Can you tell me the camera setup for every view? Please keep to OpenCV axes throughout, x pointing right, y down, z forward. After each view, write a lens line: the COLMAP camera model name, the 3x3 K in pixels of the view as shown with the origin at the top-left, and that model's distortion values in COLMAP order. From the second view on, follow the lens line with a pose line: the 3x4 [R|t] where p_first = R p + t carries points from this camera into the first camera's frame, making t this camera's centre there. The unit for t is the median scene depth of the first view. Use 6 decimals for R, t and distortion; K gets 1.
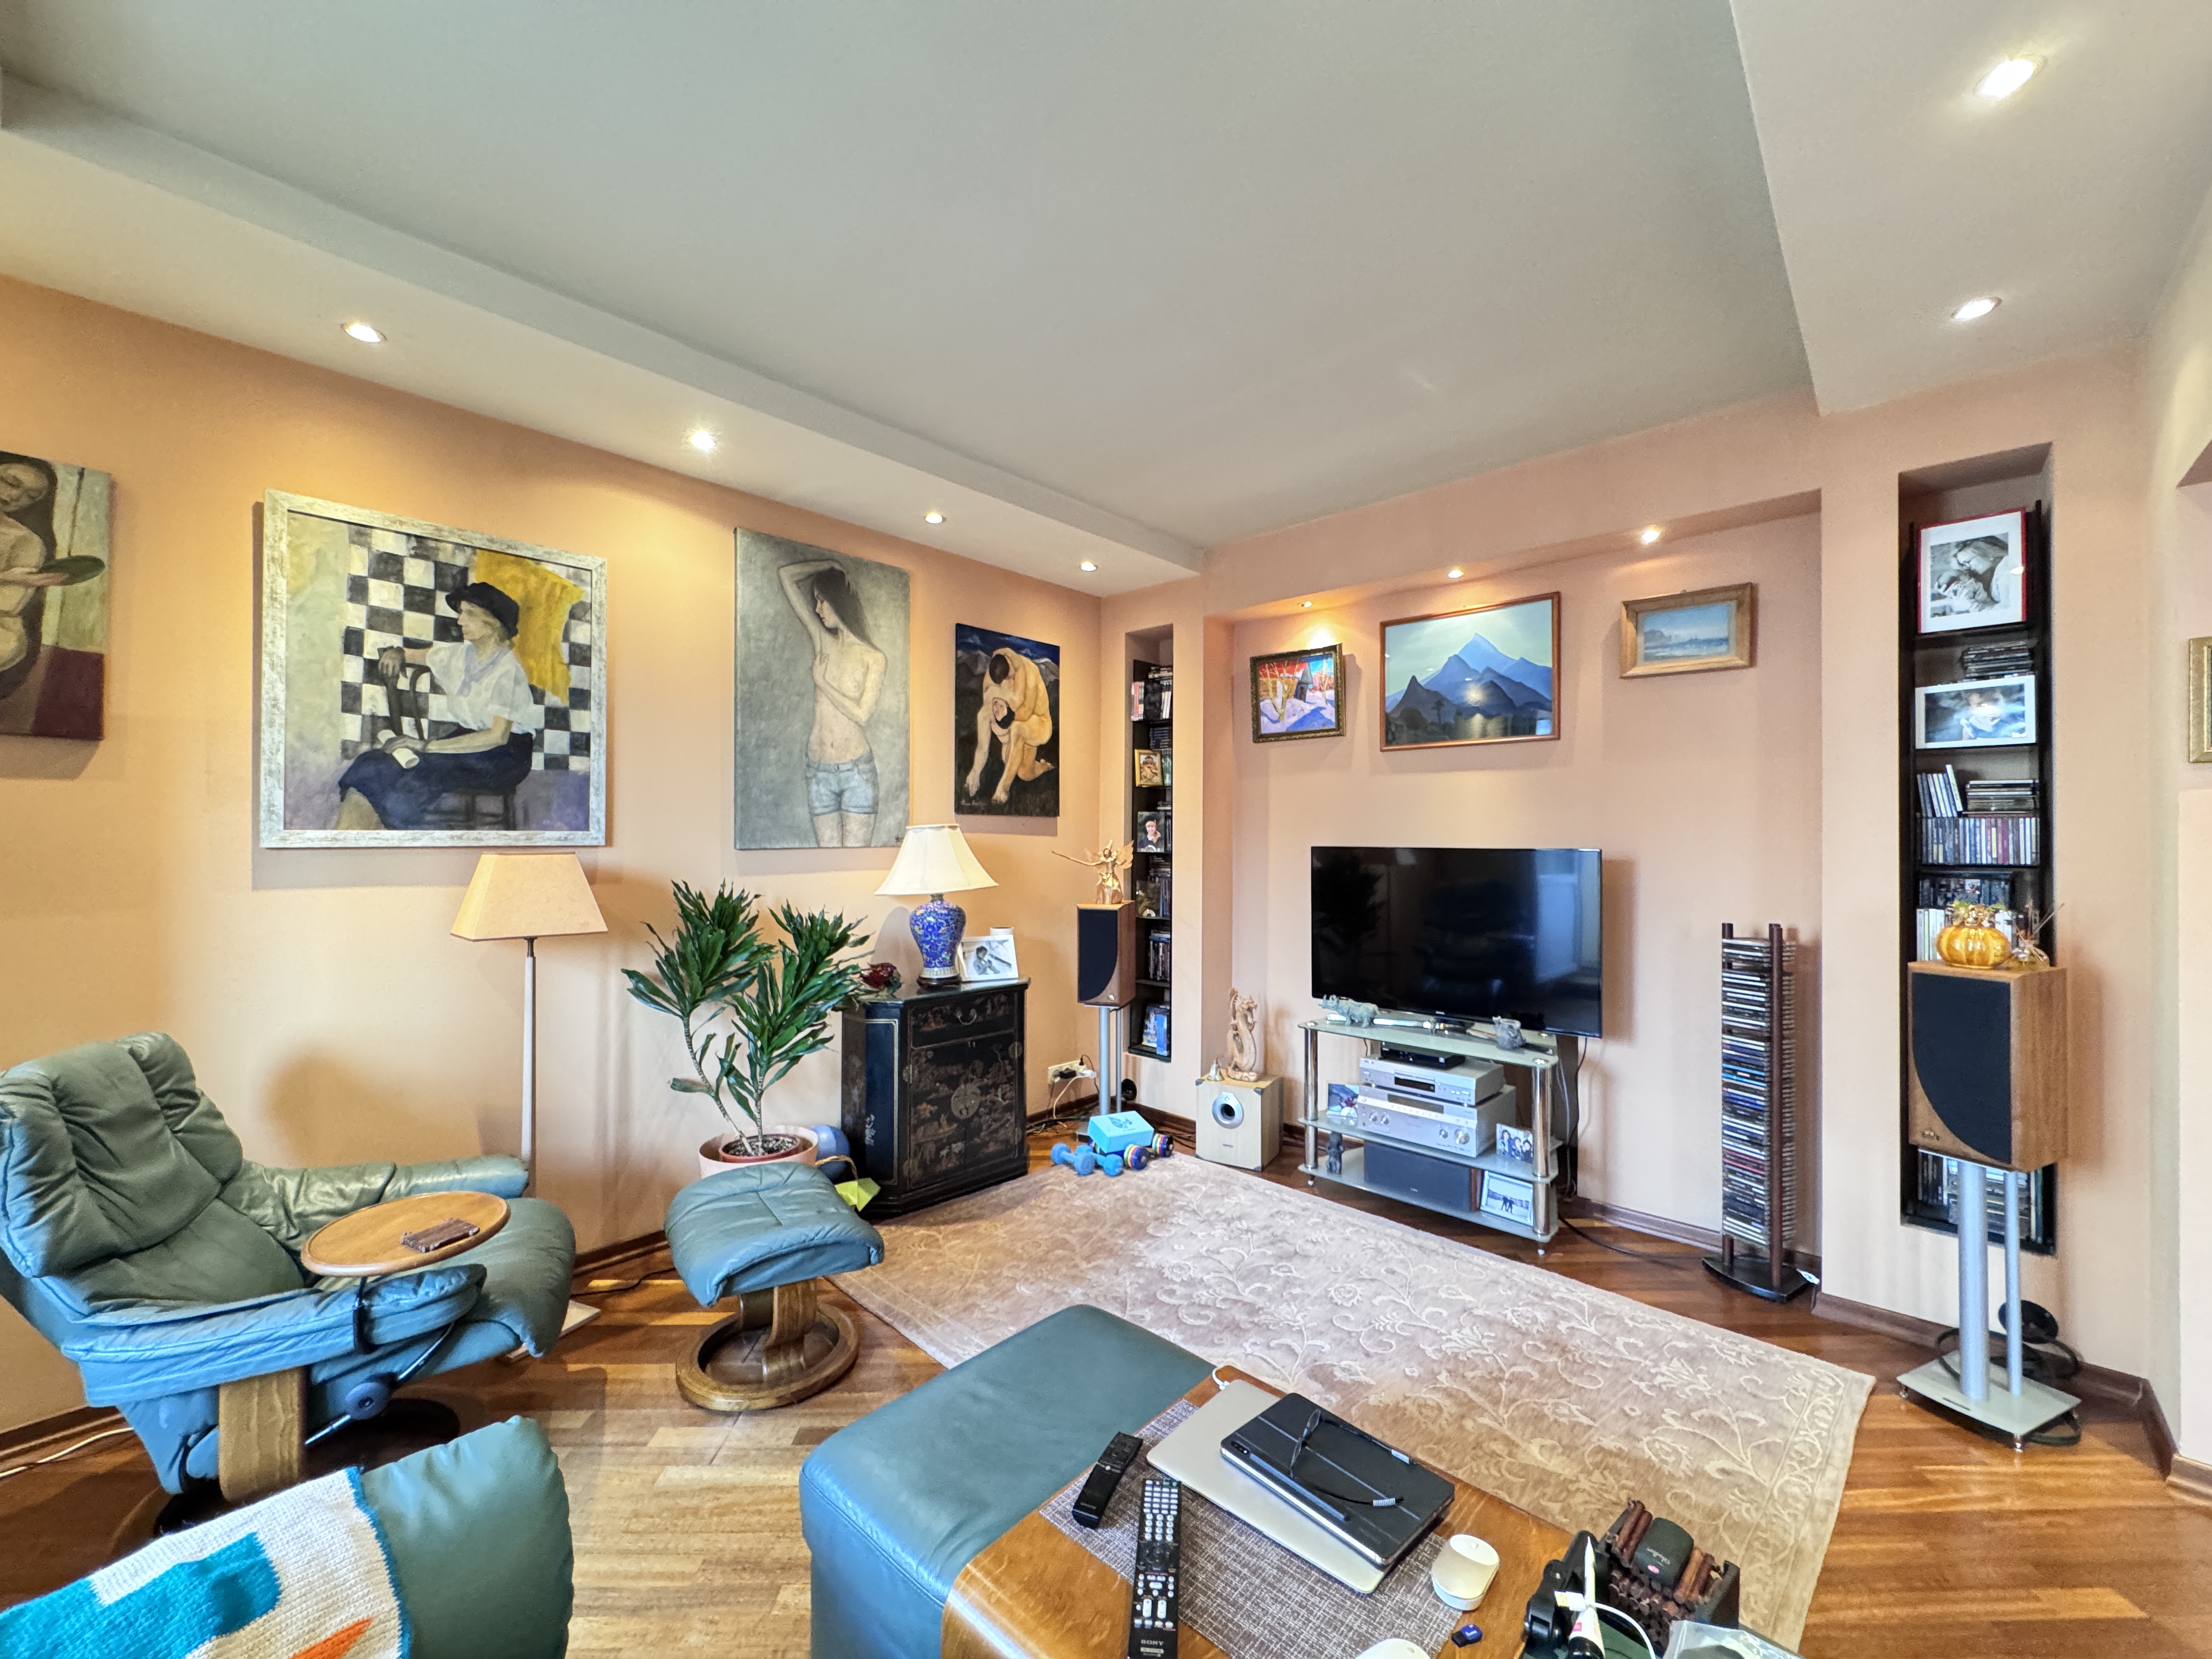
lens RADIAL K [[890.1, 0, 1106.0], [0, 890.1, 829.5], [0, 0, 1]] dist [-0.001148, 0.000101]
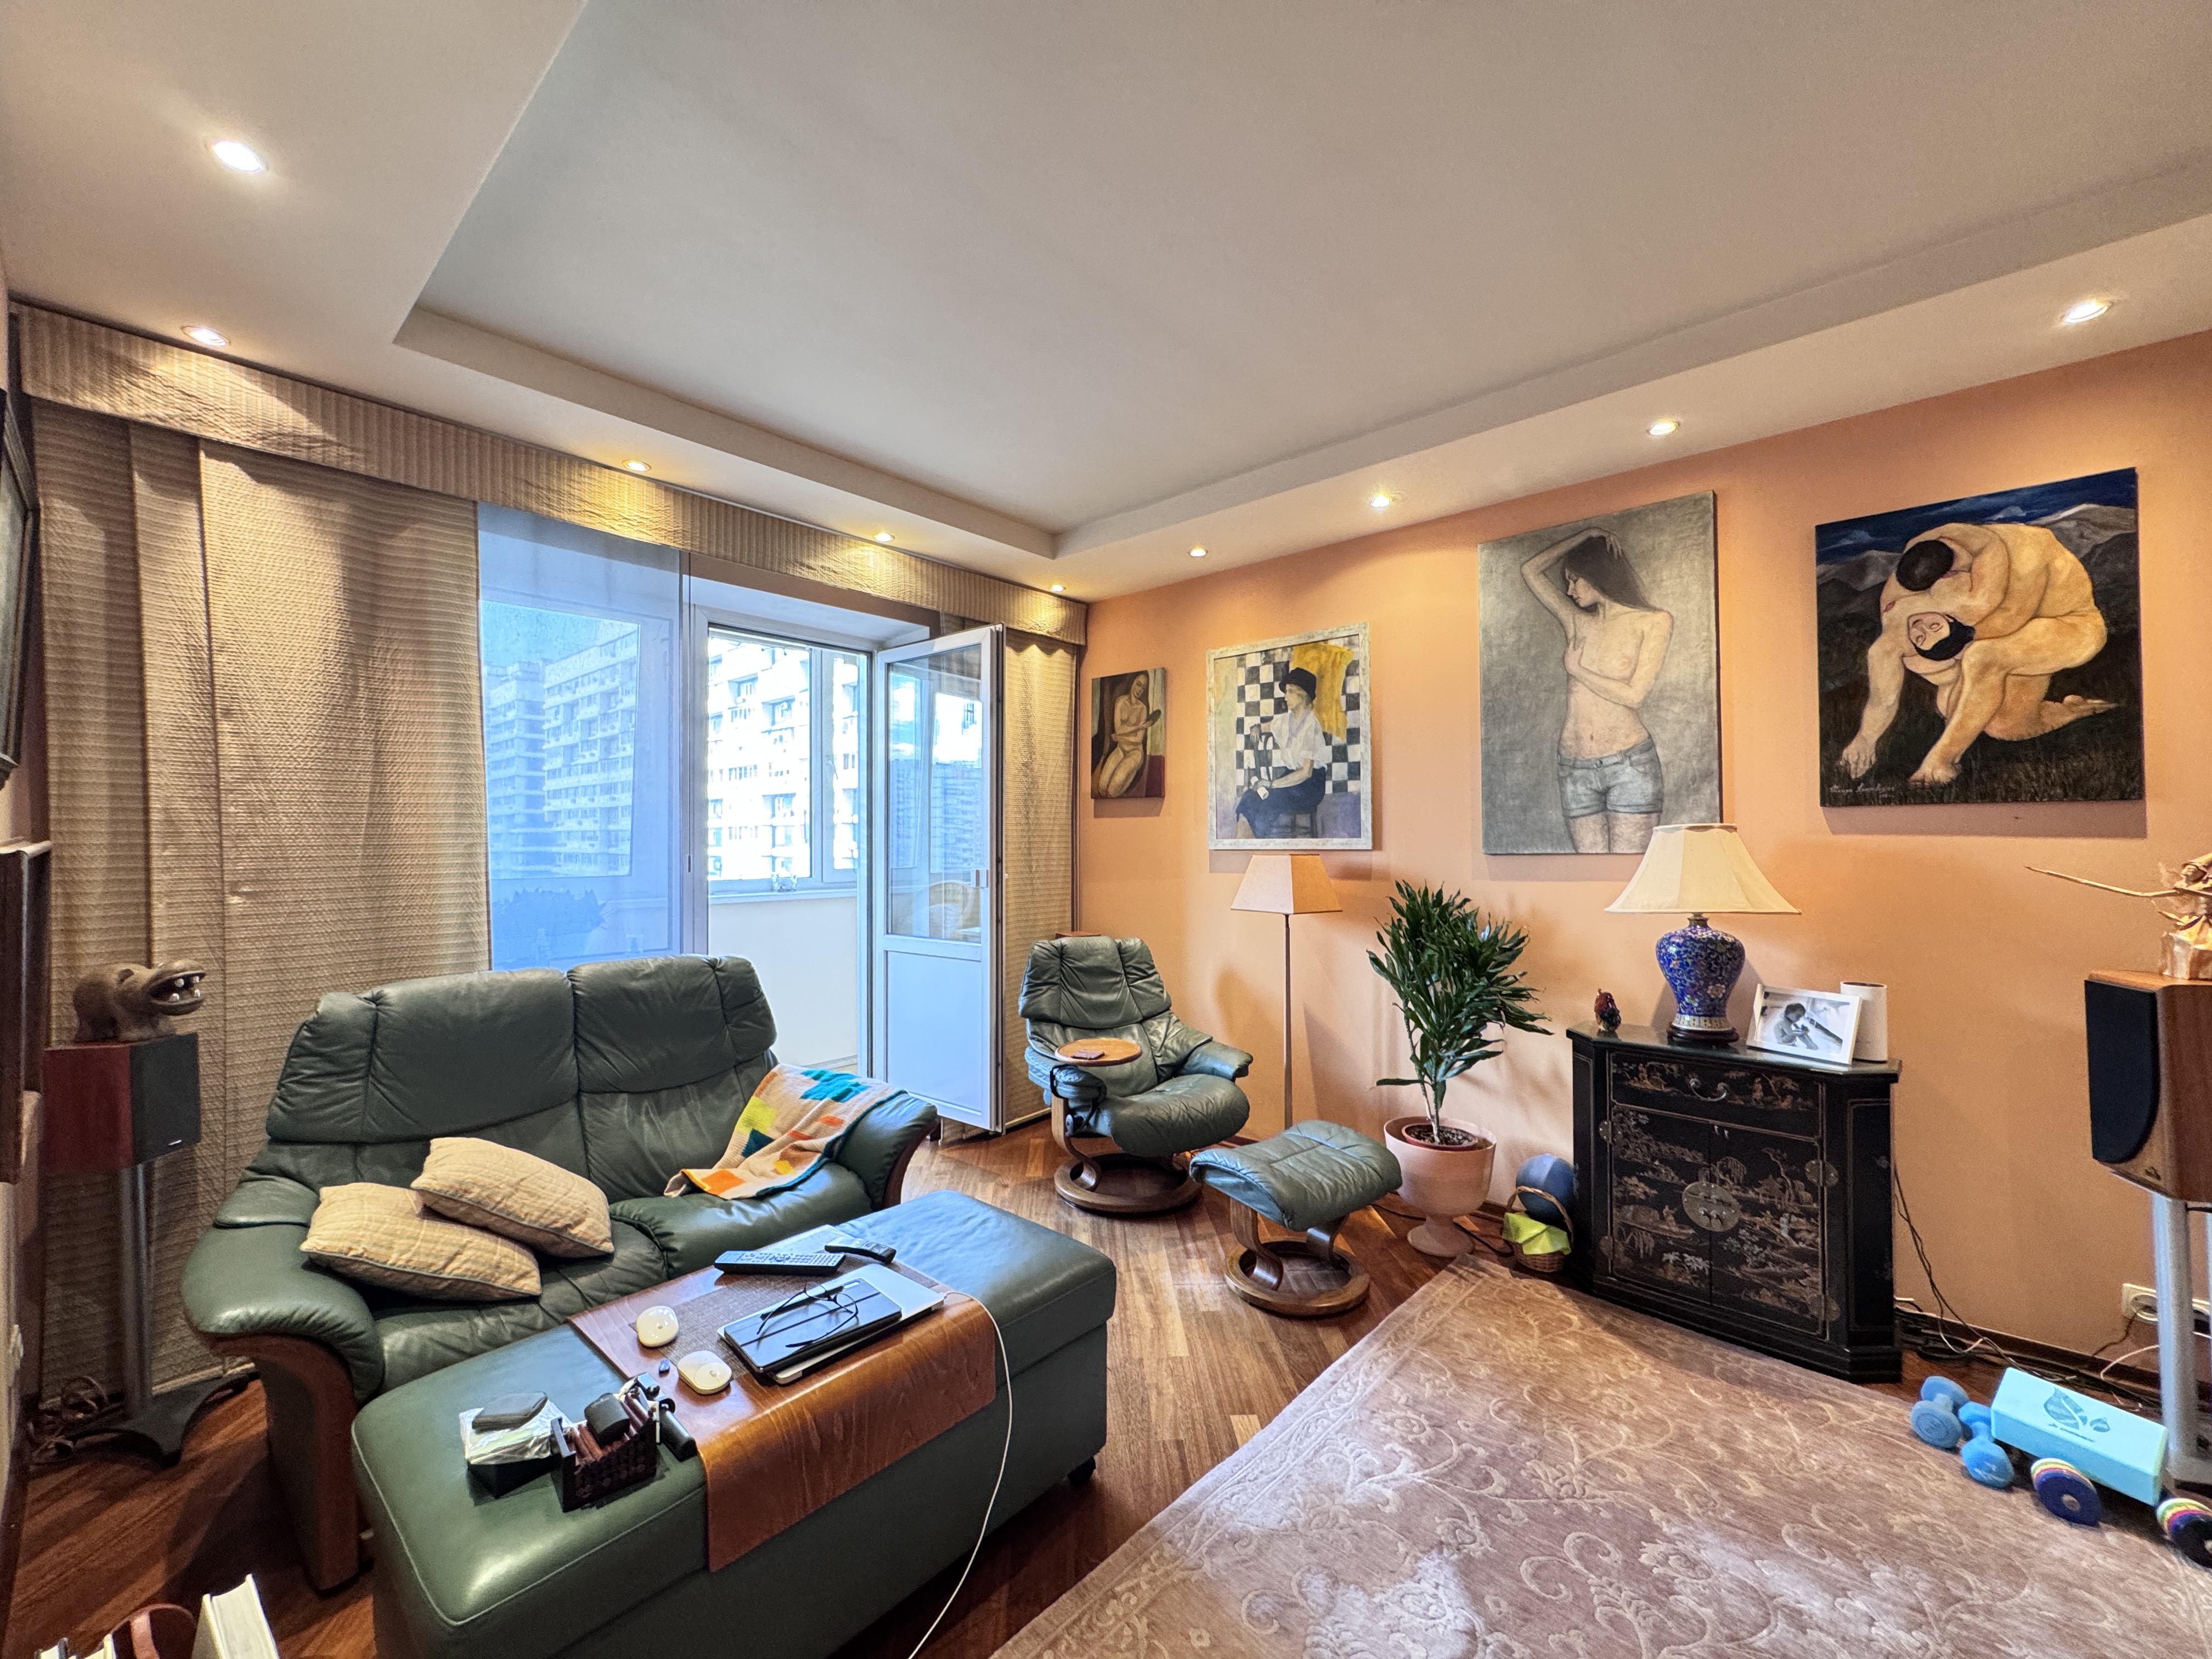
lens RADIAL K [[890.1, 0, 1106.0], [0, 890.1, 829.5], [0, 0, 1]] dist [-0.001148, 0.000101]
pose [[0.012437, -0.015930, -0.999796, 0.600235], [0.012293, 0.999800, -0.015777, 0.004442], [0.999847, -0.012094, 0.012631, 0.535502]]
